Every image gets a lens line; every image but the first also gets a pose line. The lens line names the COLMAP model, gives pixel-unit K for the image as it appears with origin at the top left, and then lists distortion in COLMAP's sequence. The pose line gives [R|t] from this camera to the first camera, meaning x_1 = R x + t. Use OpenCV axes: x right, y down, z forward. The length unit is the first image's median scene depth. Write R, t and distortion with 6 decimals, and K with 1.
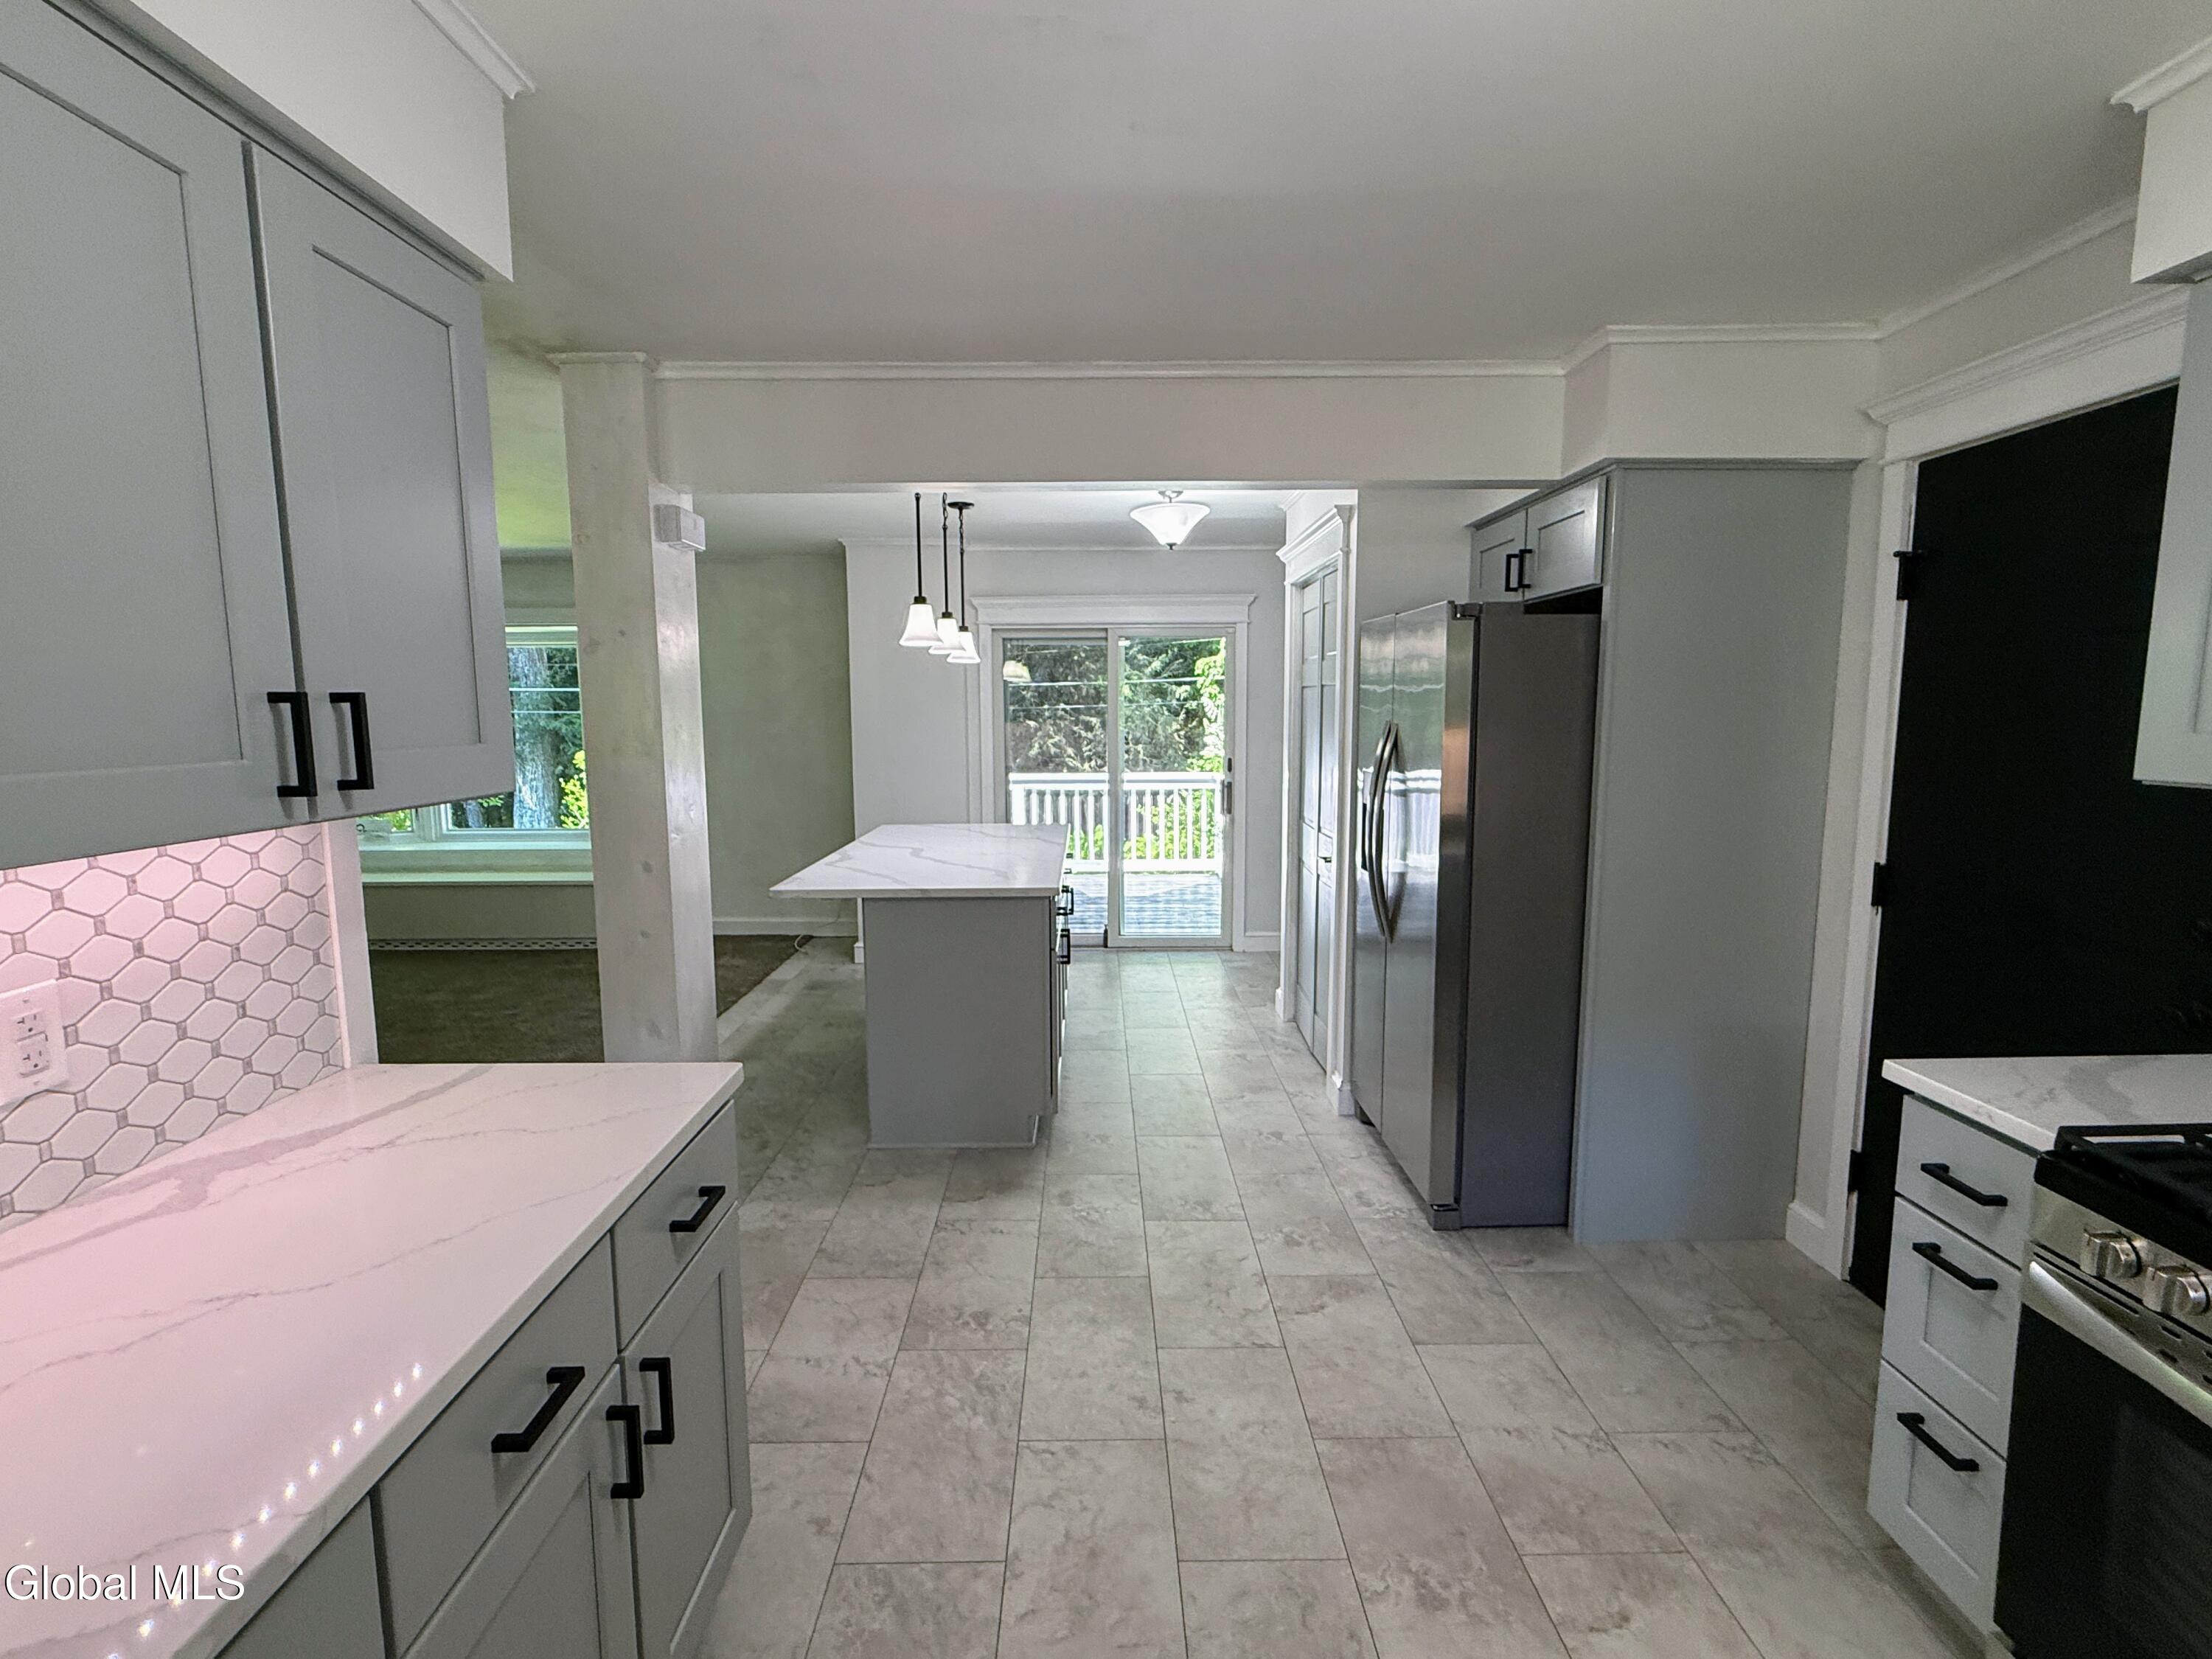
lens RADIAL K [[1033.9, 0, 1105.9], [0, 1033.9, 824.8], [0, 0, 1]] dist [-0.002374, -0.001141]
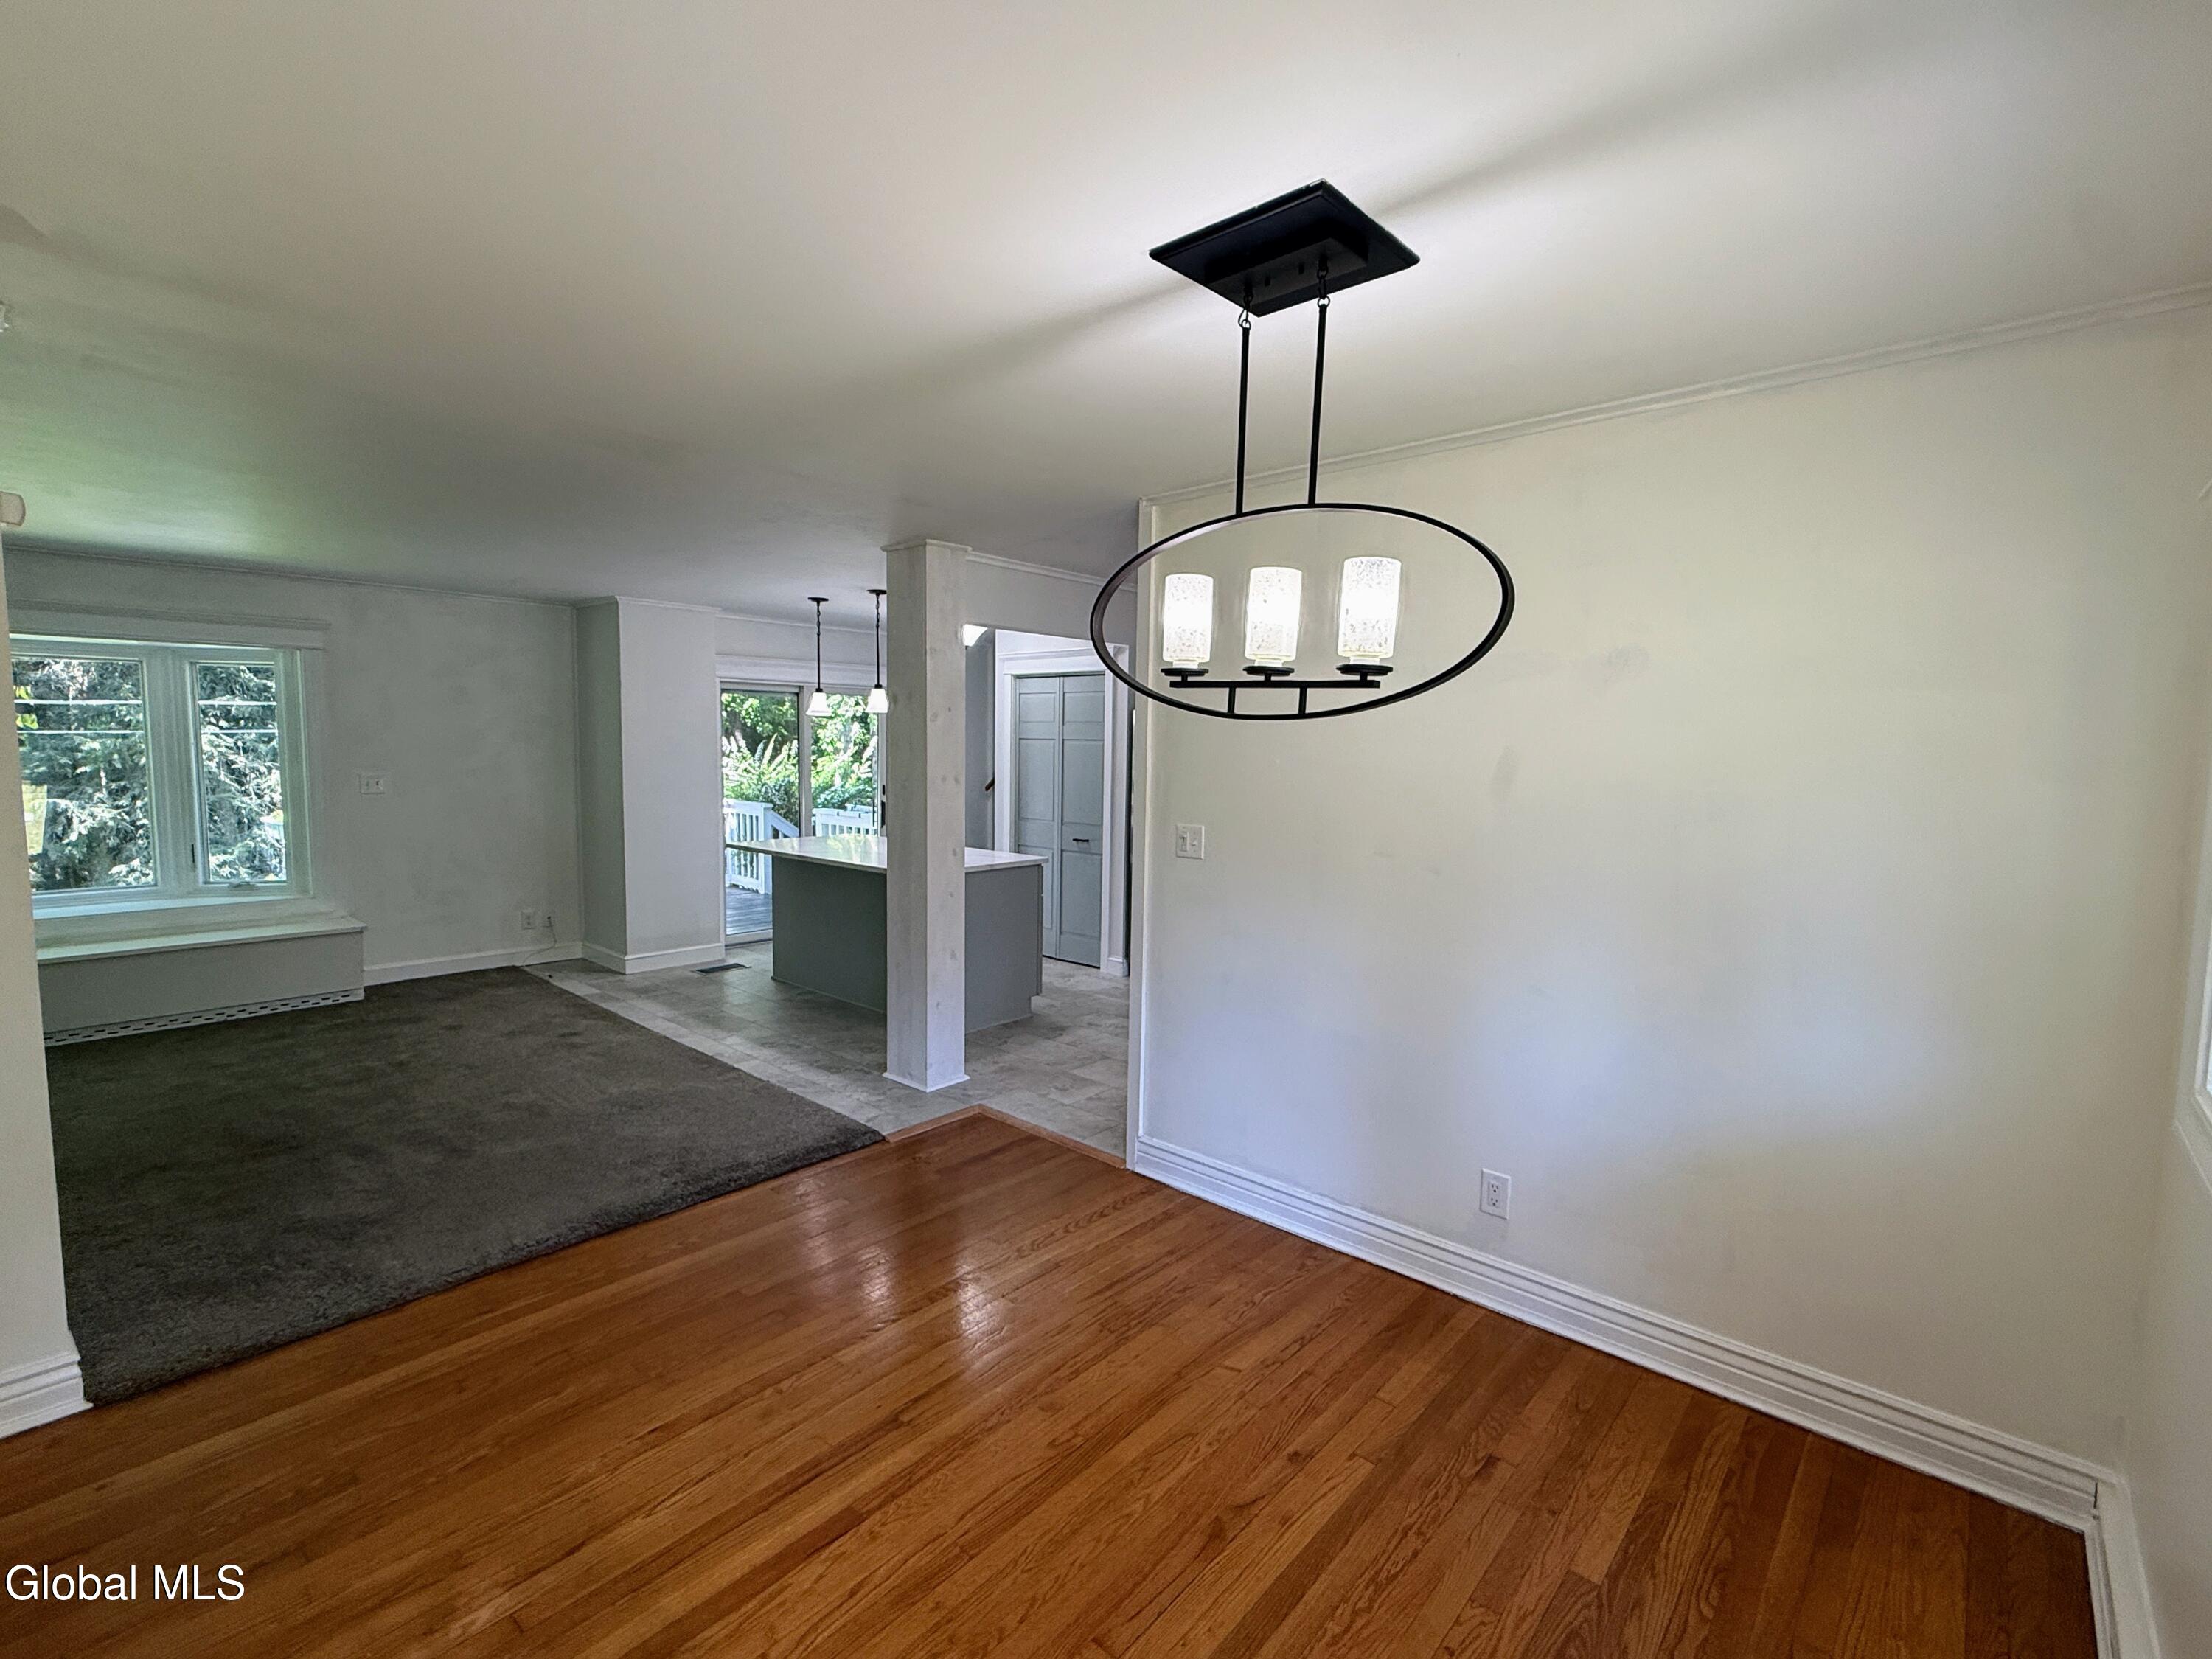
lens RADIAL K [[993.5, 0, 1106.0], [0, 993.5, 829.5], [0, 0, 1]] dist [-0.000212, -0.000139]
pose [[0.669861, -0.050448, 0.740771, -1.299931], [0.064680, 0.997861, 0.009467, 0.003216], [-0.739664, 0.041571, 0.671691, -0.204082]]
